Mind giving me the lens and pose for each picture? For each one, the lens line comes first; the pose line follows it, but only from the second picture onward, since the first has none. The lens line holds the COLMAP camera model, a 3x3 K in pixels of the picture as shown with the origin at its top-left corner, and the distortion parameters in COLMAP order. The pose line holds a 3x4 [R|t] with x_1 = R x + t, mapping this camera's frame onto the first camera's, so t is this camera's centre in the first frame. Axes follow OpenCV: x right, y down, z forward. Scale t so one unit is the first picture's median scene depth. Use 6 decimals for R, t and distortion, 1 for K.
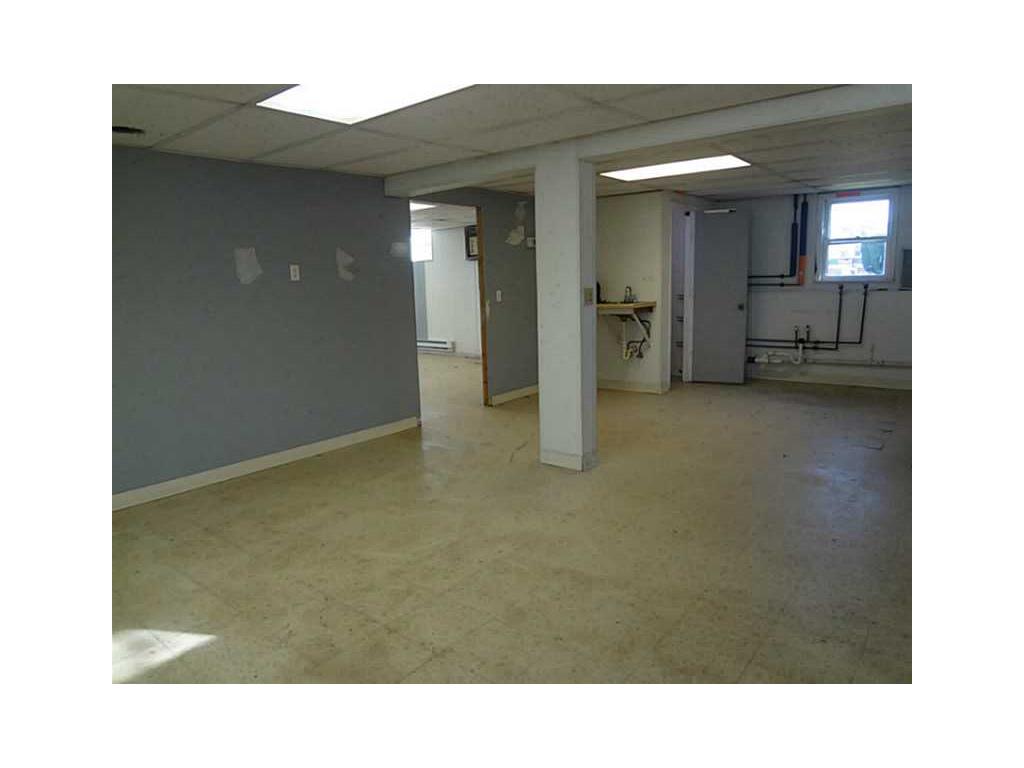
lens RADIAL K [[607.6, 0, 512.0], [0, 607.6, 384.0], [0, 0, 1]] dist [-0.056111, -0.000427]
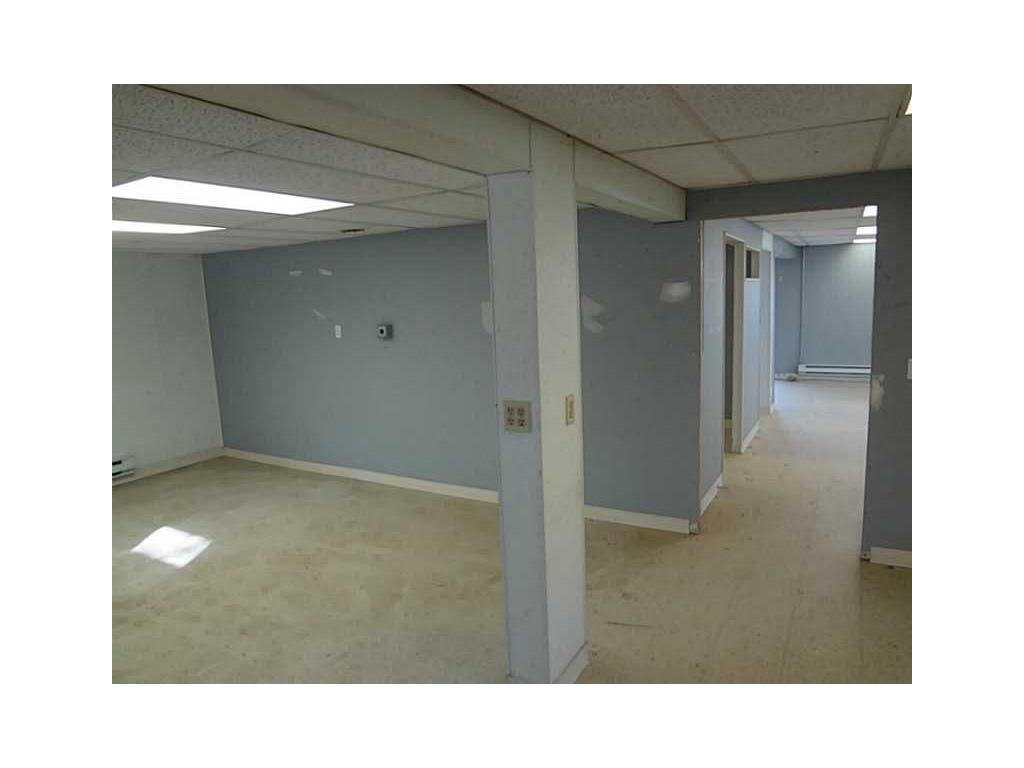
lens RADIAL K [[607.6, 0, 512.0], [0, 607.6, 384.0], [0, 0, 1]] dist [-0.056111, -0.000427]
pose [[0.152517, 0.171861, -0.973243, 0.827511], [-0.141389, 0.978429, 0.150620, -0.318862], [0.978135, 0.114634, 0.173527, 1.116911]]
